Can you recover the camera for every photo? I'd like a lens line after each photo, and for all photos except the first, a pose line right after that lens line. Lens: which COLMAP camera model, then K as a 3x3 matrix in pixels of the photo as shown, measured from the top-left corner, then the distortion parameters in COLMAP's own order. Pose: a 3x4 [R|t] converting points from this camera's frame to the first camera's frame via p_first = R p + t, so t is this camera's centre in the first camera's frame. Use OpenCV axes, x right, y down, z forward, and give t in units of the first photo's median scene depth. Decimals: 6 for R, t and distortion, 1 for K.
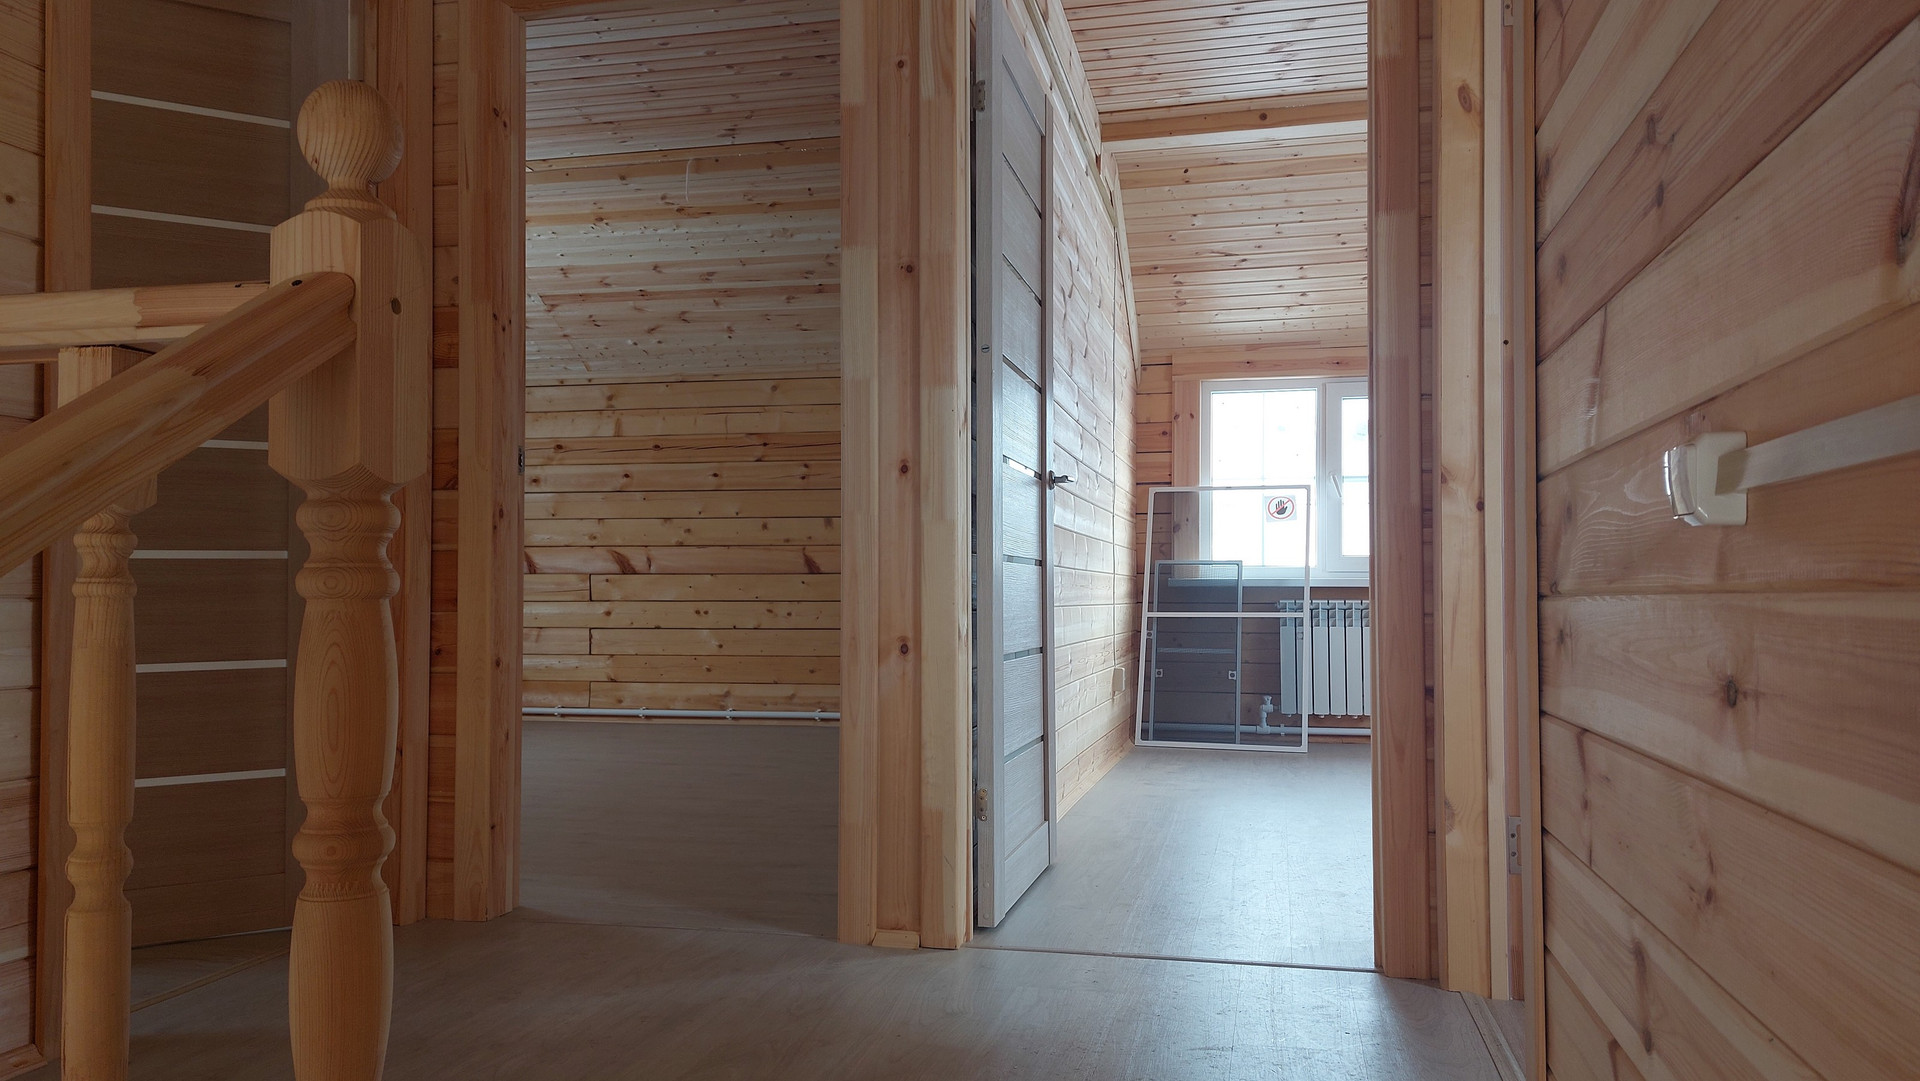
lens RADIAL K [[1367.8, 0, 1022.5], [0, 1367.8, 570.7], [0, 0, 1]] dist [0.063451, -0.056878]
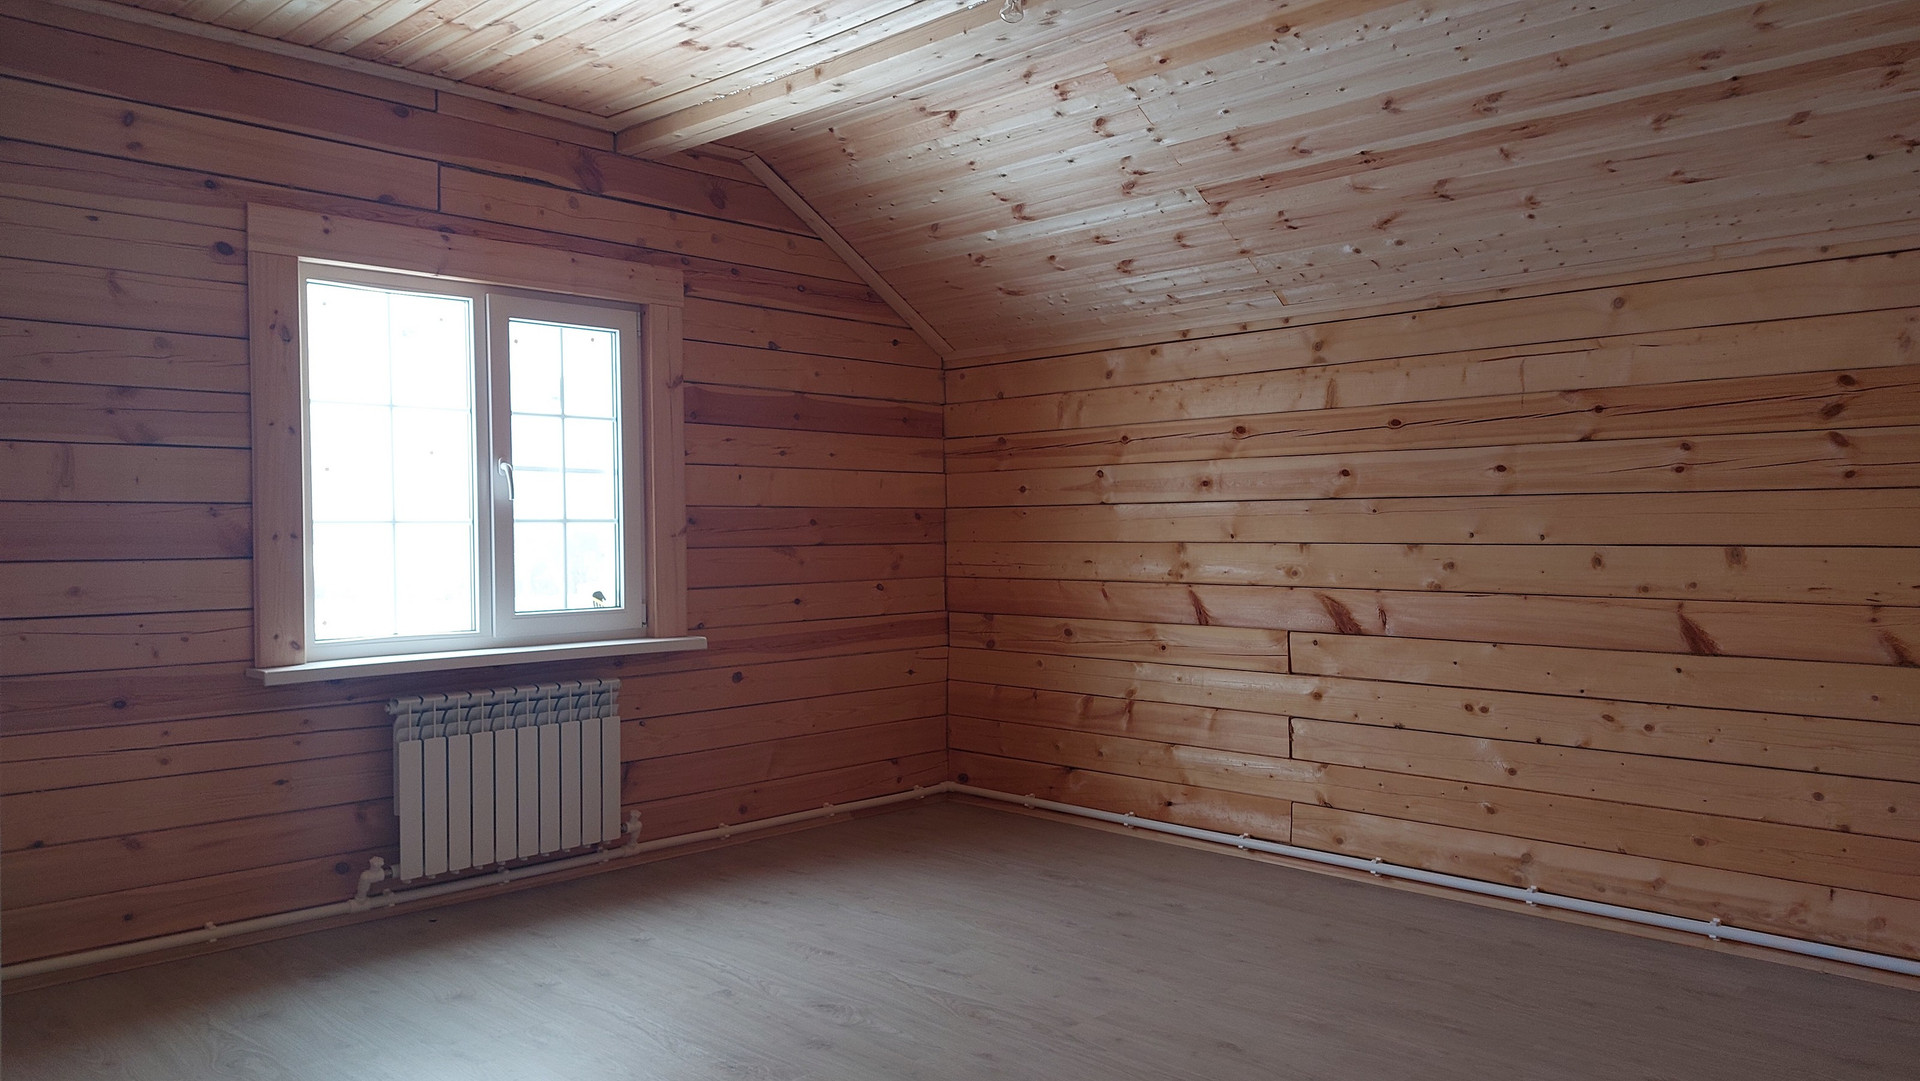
lens RADIAL K [[1367.8, 0, 948.2], [0, 1367.8, 534.9], [0, 0, 1]] dist [0.063451, -0.056878]
pose [[0.826974, 0.002522, -0.562234, -0.092981], [0.012913, 0.999641, 0.023478, -0.058688], [0.562092, -0.026676, 0.826645, 0.404783]]
